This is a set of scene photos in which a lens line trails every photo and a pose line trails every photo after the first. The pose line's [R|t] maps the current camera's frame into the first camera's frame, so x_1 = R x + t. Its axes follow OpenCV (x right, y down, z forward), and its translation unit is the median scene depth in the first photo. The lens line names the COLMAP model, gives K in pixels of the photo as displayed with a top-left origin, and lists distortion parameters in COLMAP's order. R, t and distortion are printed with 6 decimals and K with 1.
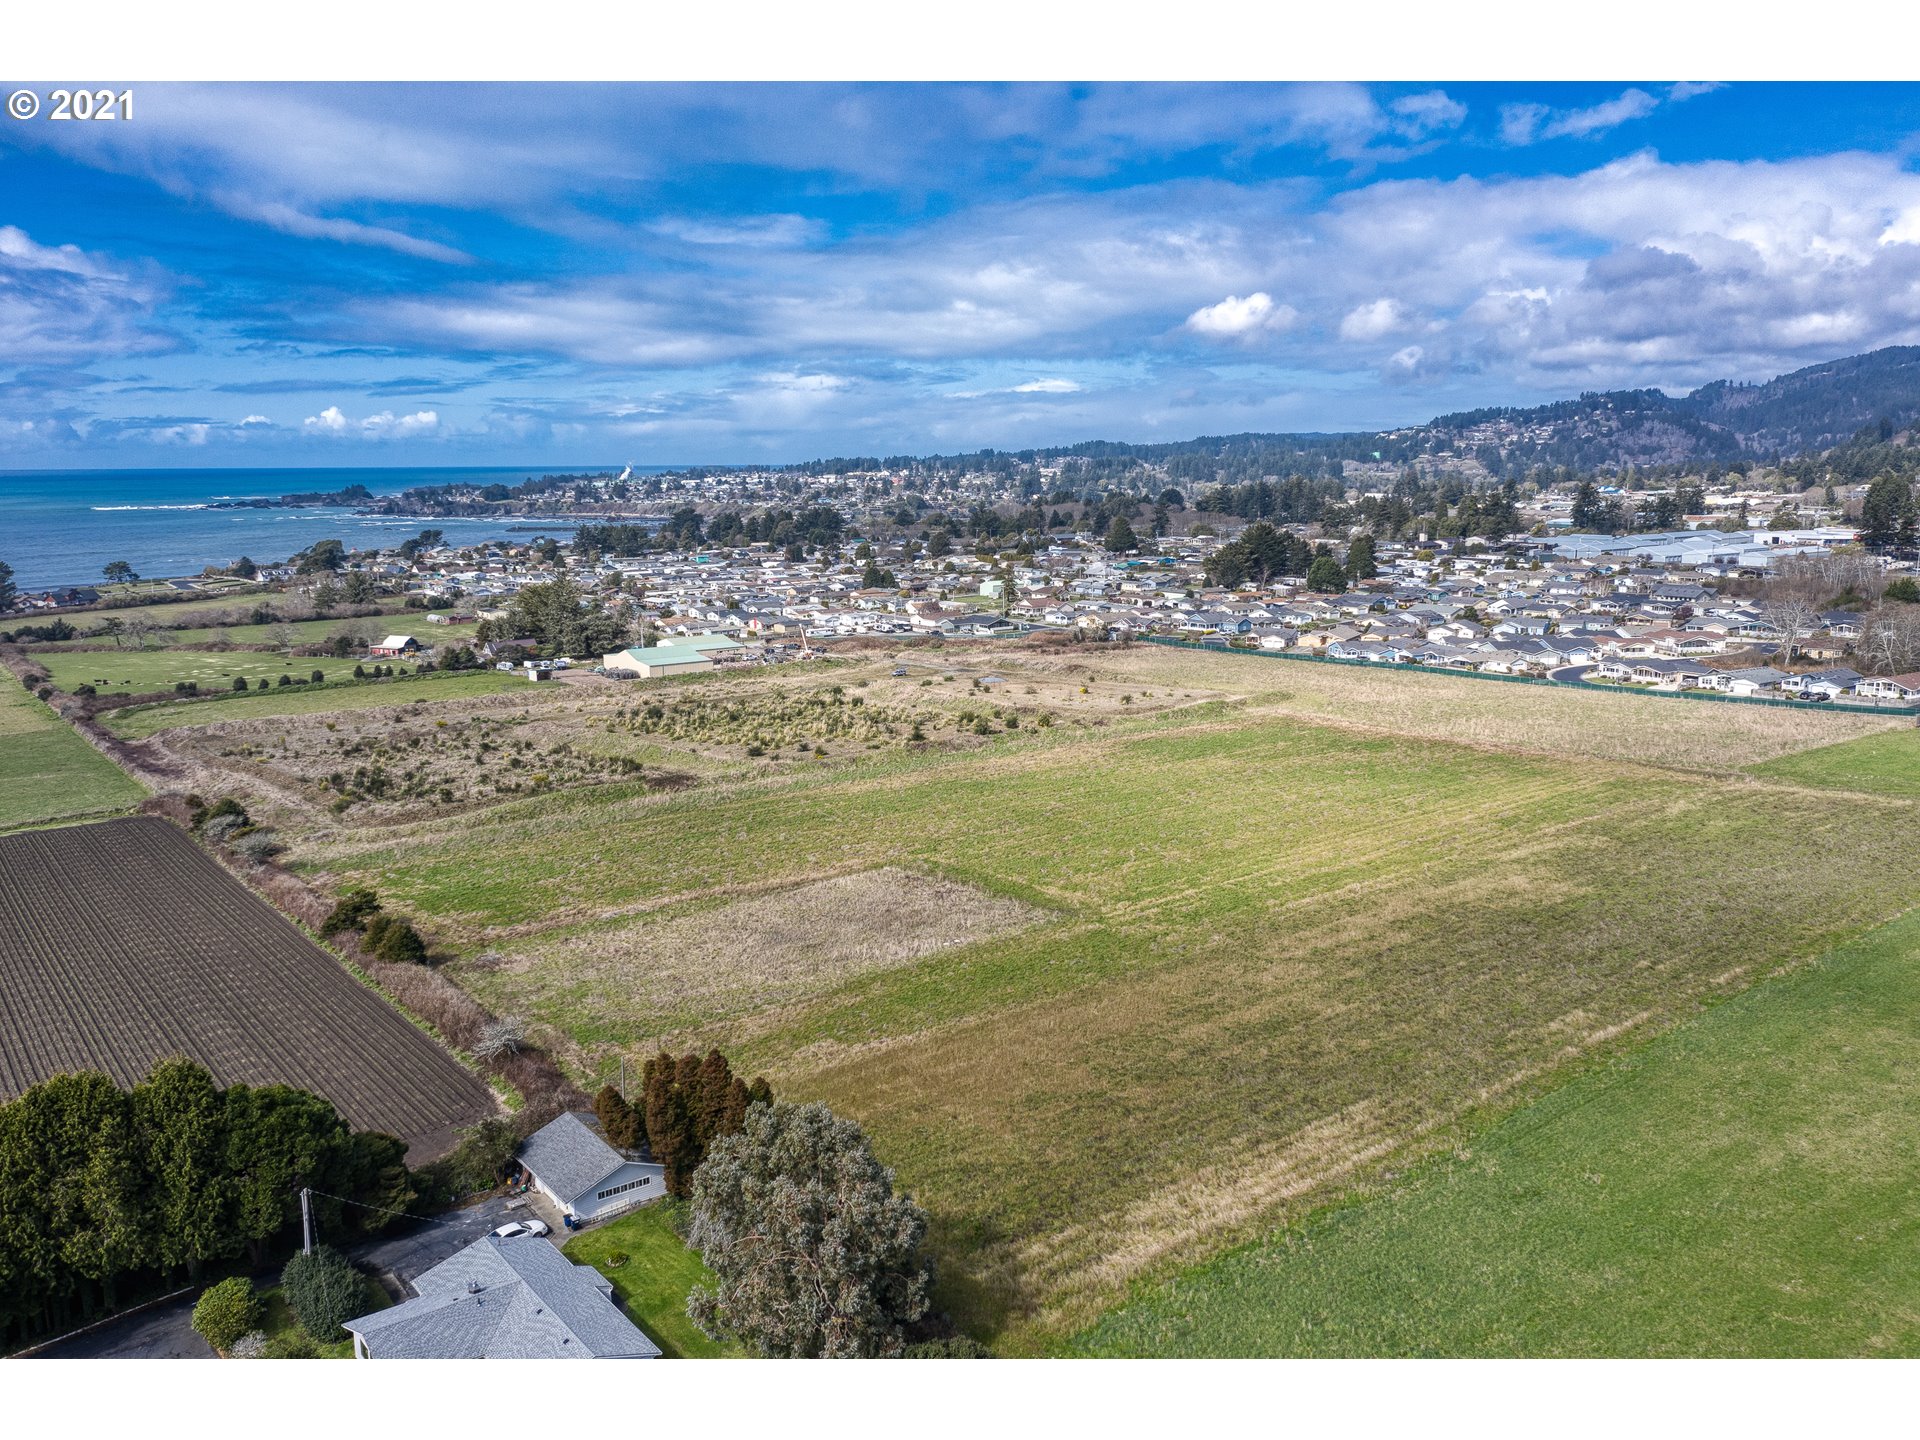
lens RADIAL K [[1517.3, 0, 960.0], [0, 1517.3, 720.0], [0, 0, 1]] dist [-0.018623, 0.010504]
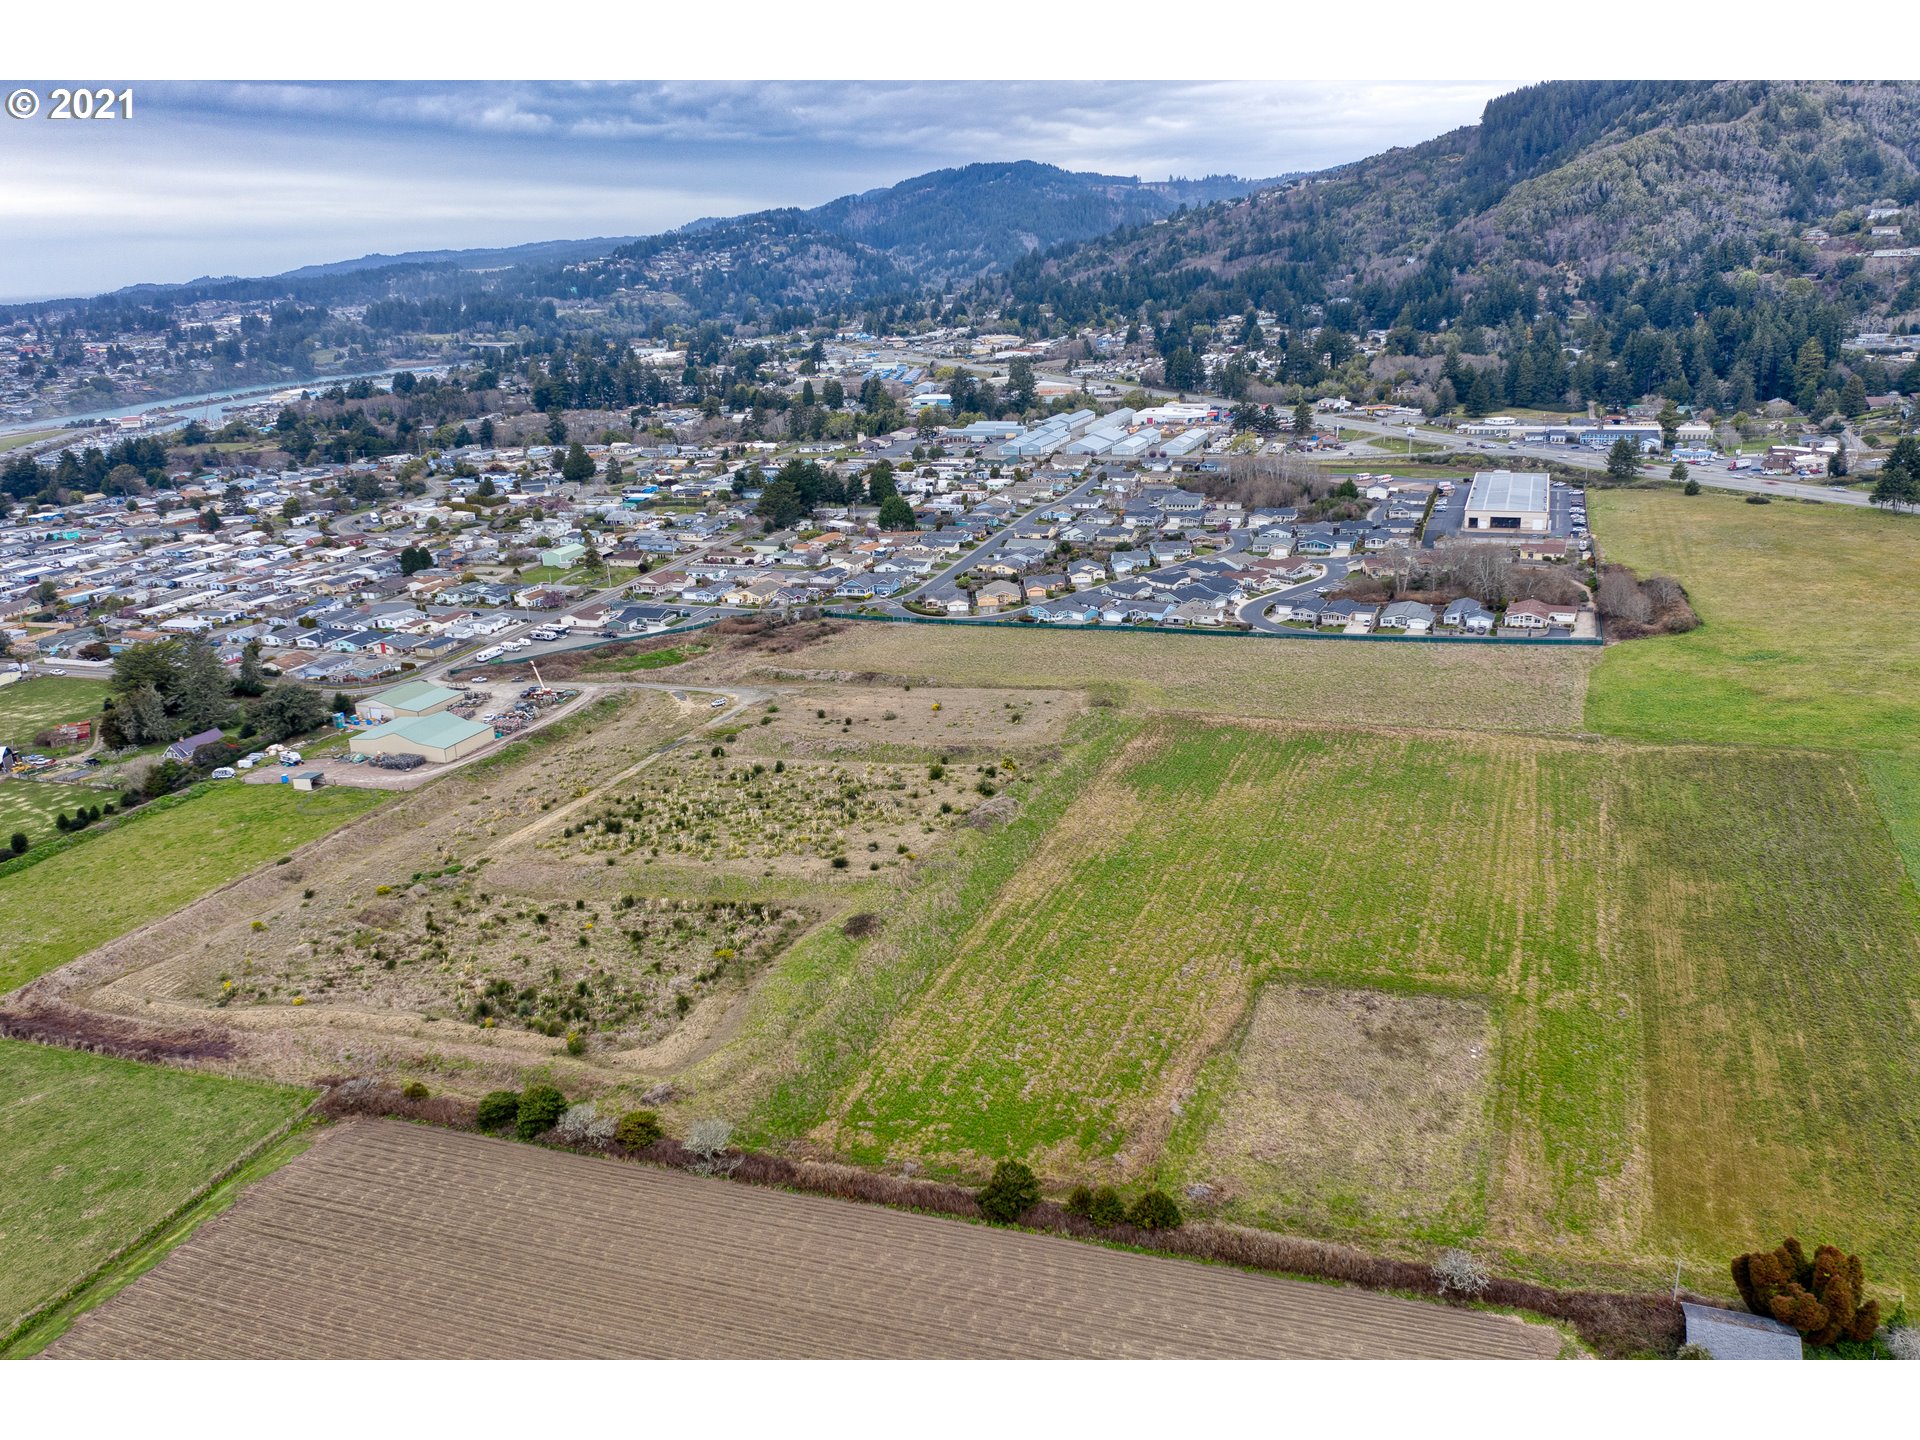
lens RADIAL K [[1517.3, 0, 960.0], [0, 1517.3, 720.0], [0, 0, 1]] dist [-0.018623, 0.010504]
pose [[0.844843, -0.184527, 0.502186, -0.390980], [0.121628, 0.980305, 0.155592, -0.154238], [-0.521006, -0.070371, 0.850647, 0.069551]]
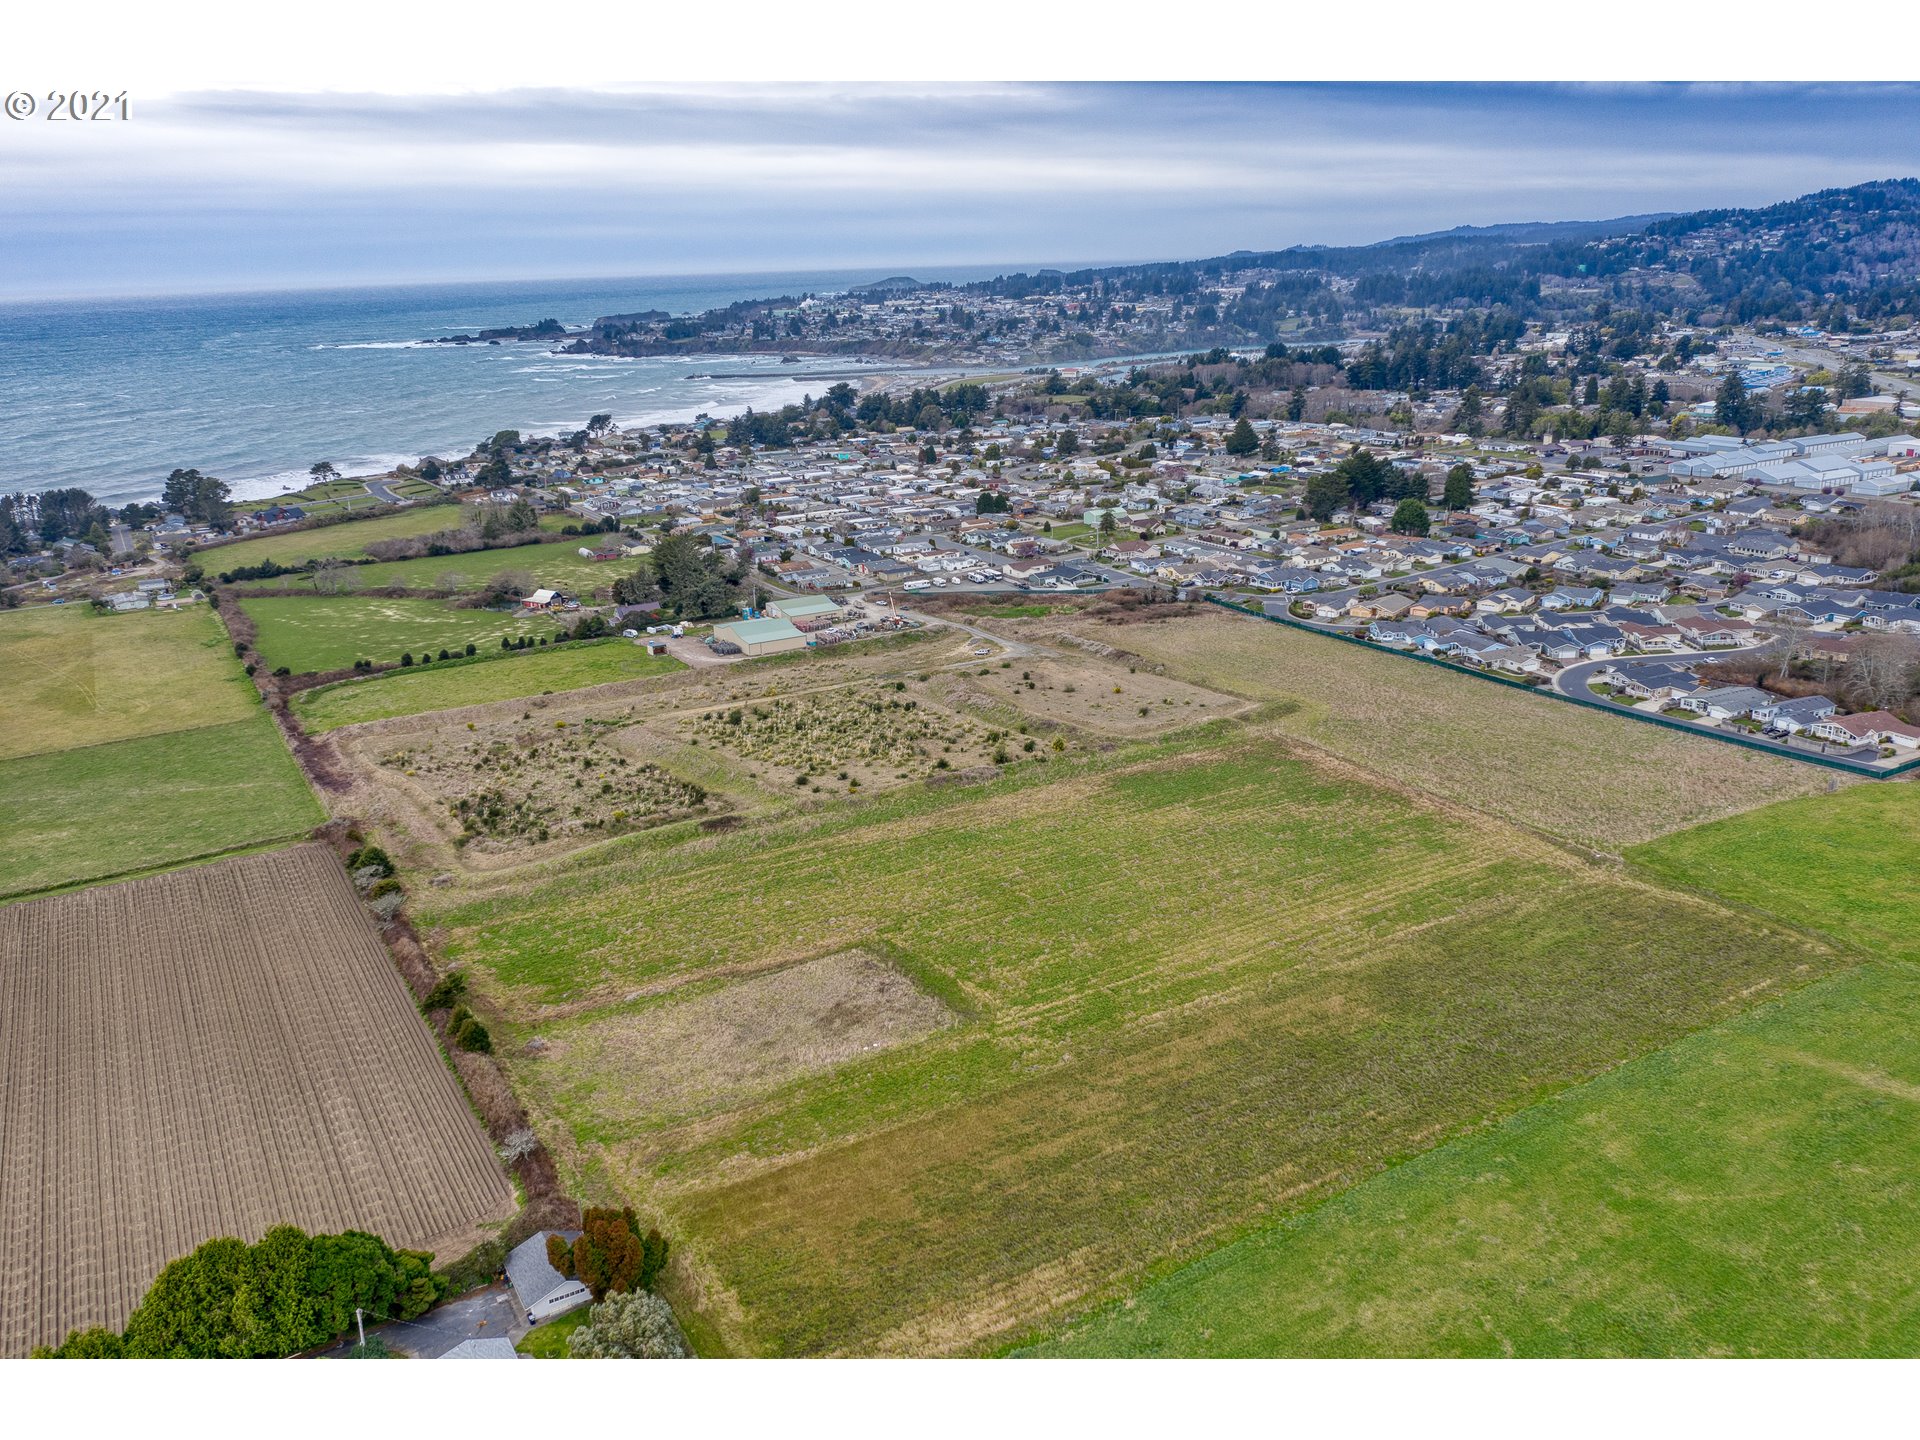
lens RADIAL K [[1520.1, 0, 960.0], [0, 1520.1, 720.0], [0, 0, 1]] dist [-0.016880, 0.000156]
pose [[0.991731, 0.016516, -0.127263, 0.096680], [0.000303, 0.991379, 0.131023, -0.126970], [0.128330, -0.129979, 0.983177, -0.104059]]
